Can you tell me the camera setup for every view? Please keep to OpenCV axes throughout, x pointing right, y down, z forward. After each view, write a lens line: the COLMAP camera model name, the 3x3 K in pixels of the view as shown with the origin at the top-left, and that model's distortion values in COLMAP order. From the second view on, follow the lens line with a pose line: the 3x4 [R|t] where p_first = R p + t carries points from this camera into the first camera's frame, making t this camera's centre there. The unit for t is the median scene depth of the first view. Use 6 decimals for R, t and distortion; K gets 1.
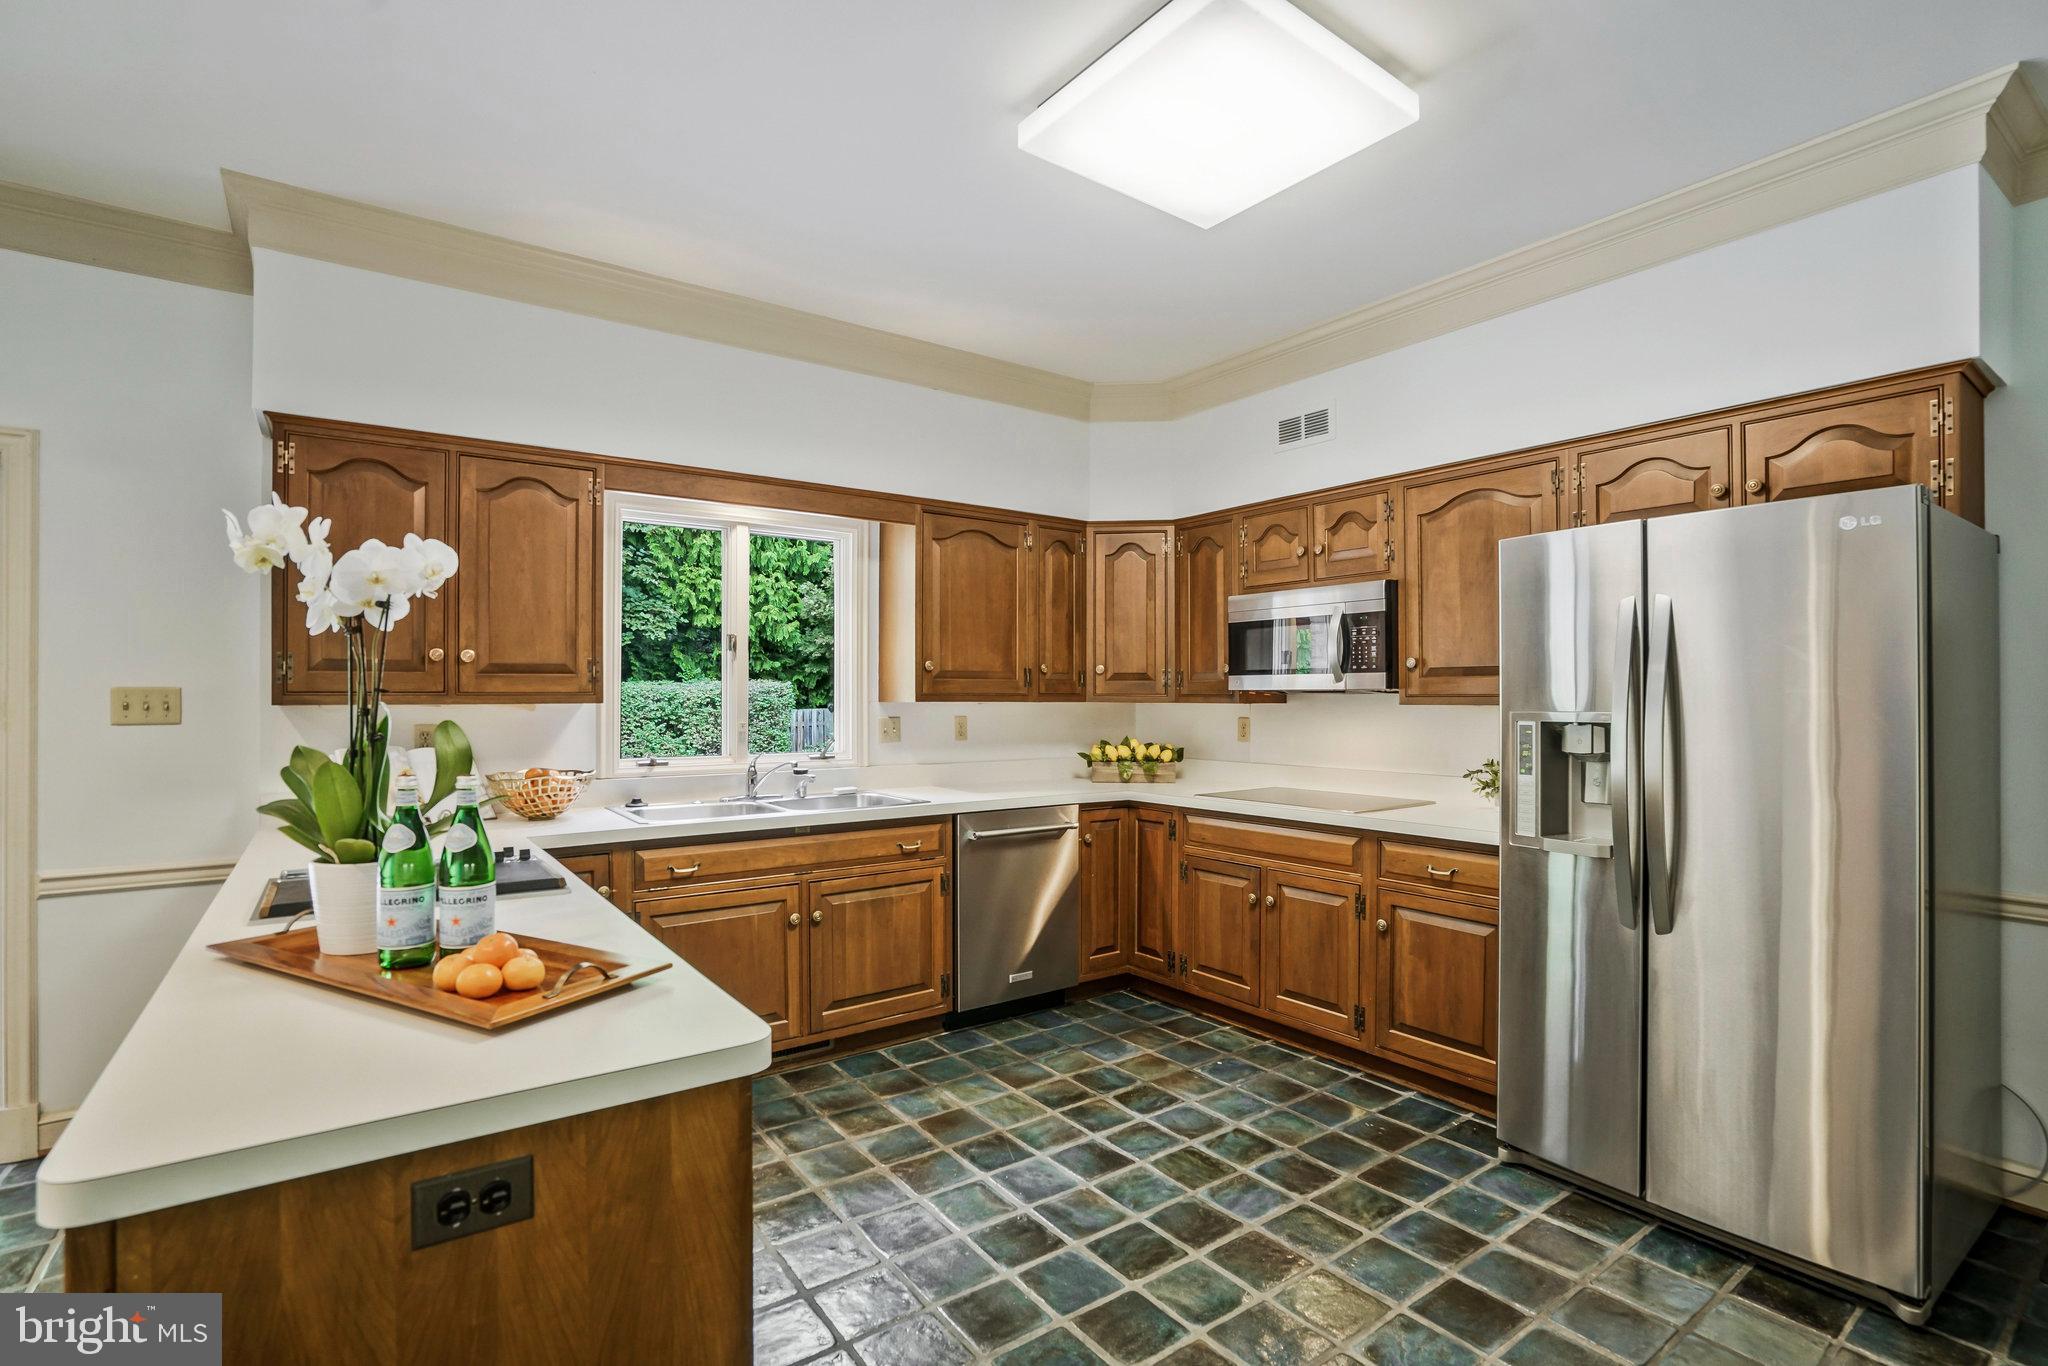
lens RADIAL K [[962.1, 0, 1021.9], [0, 962.1, 690.2], [0, 0, 1]] dist [-0.045117, 0.009312]
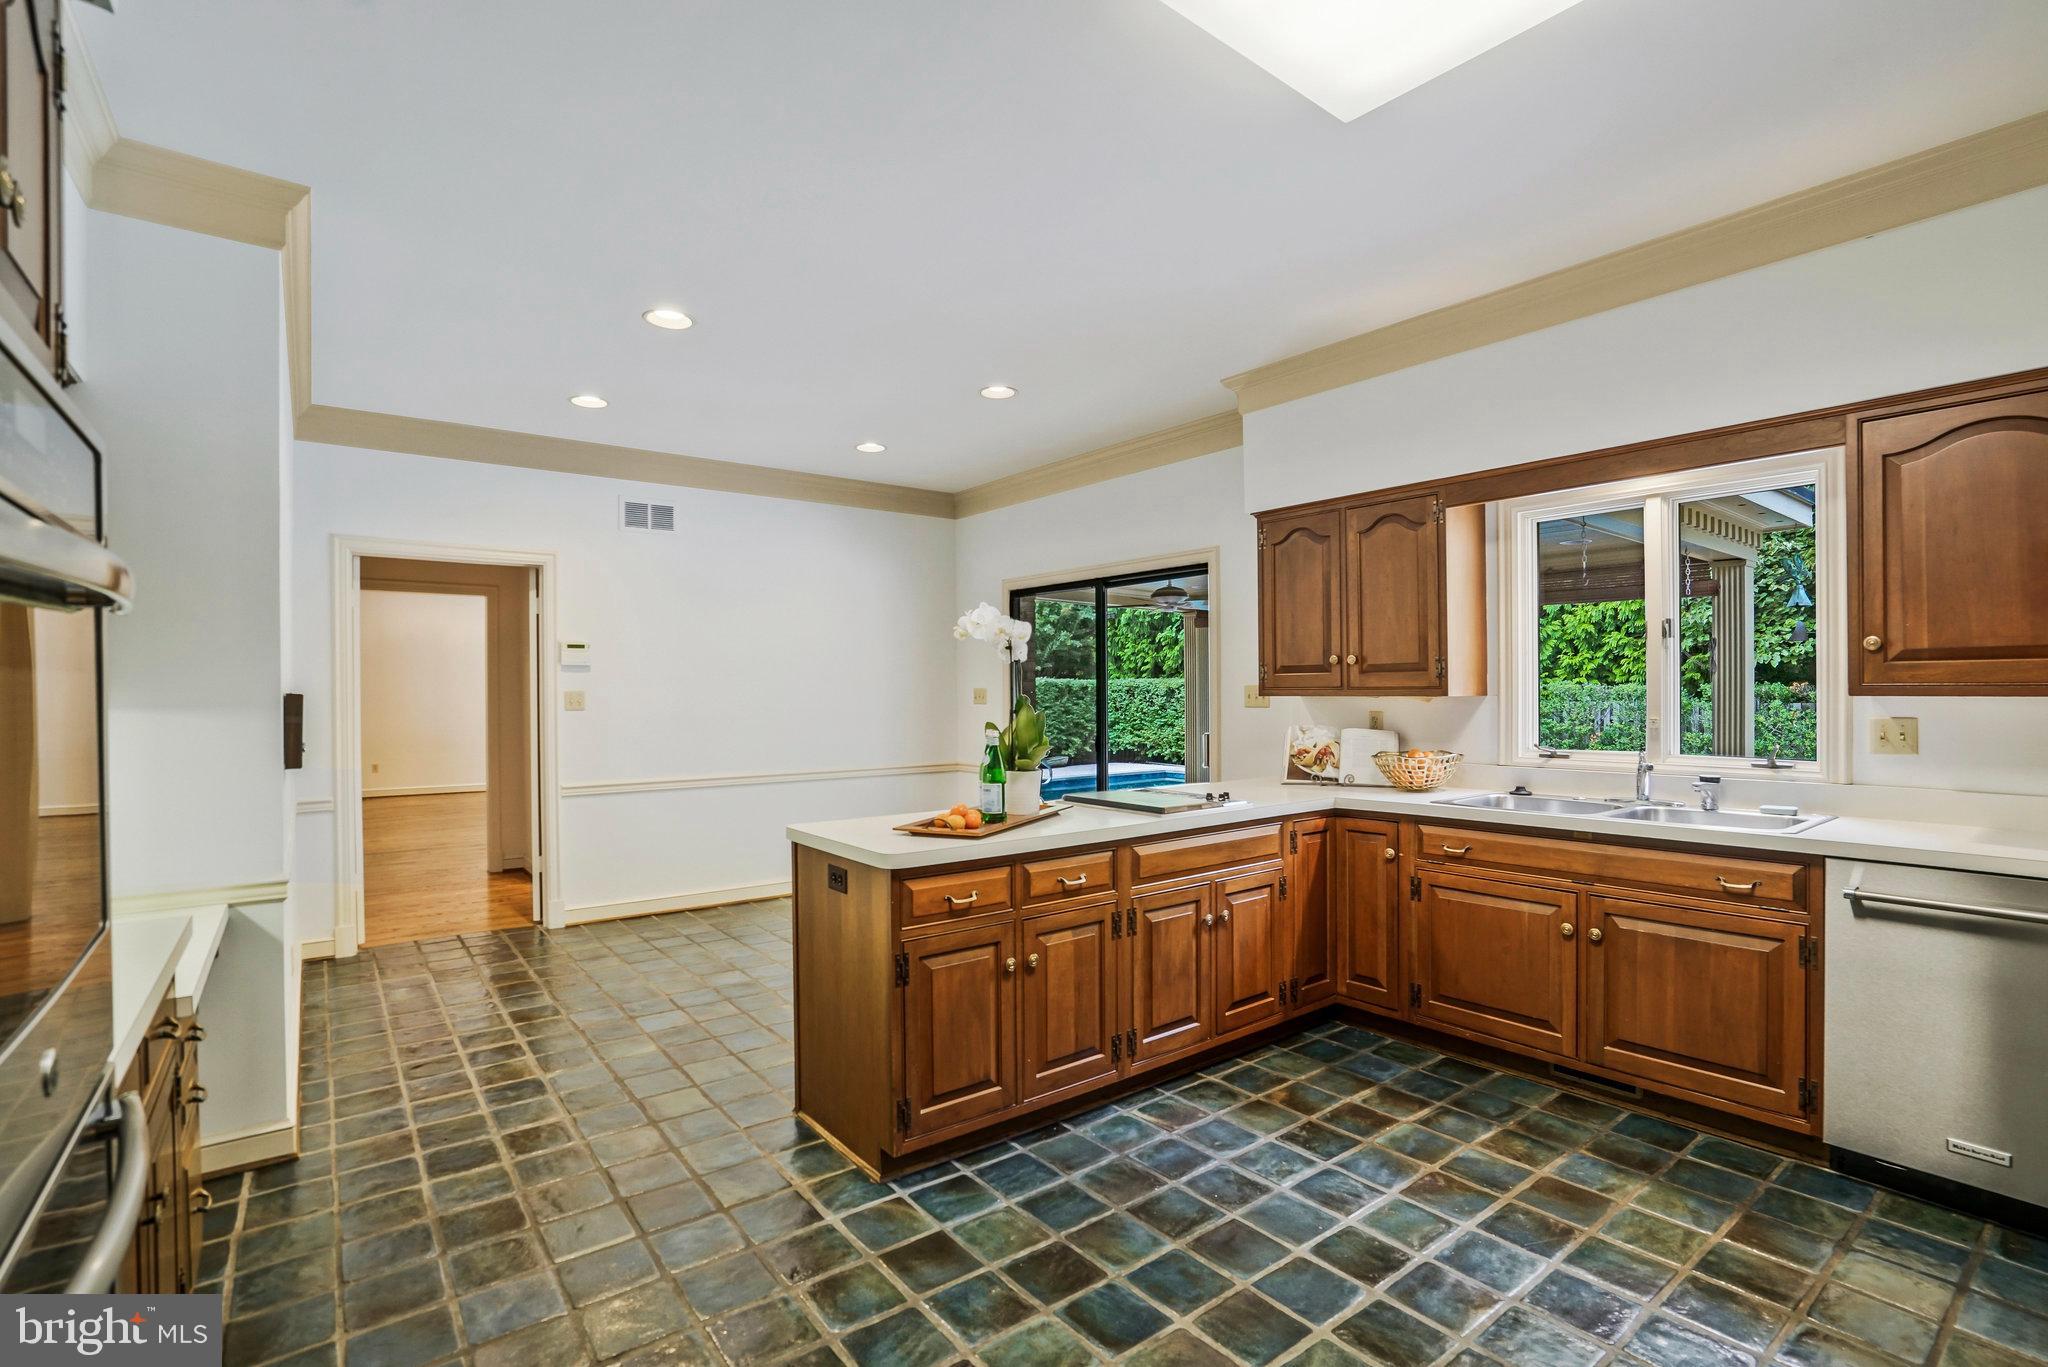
lens RADIAL K [[962.1, 0, 1020.4], [0, 962.1, 683.6], [0, 0, 1]] dist [-0.045117, 0.009312]
pose [[0.021124, -0.006801, -0.999754, 0.875228], [0.007776, 0.999948, -0.006638, 0.003632], [0.999747, -0.007634, 0.021176, 0.589753]]
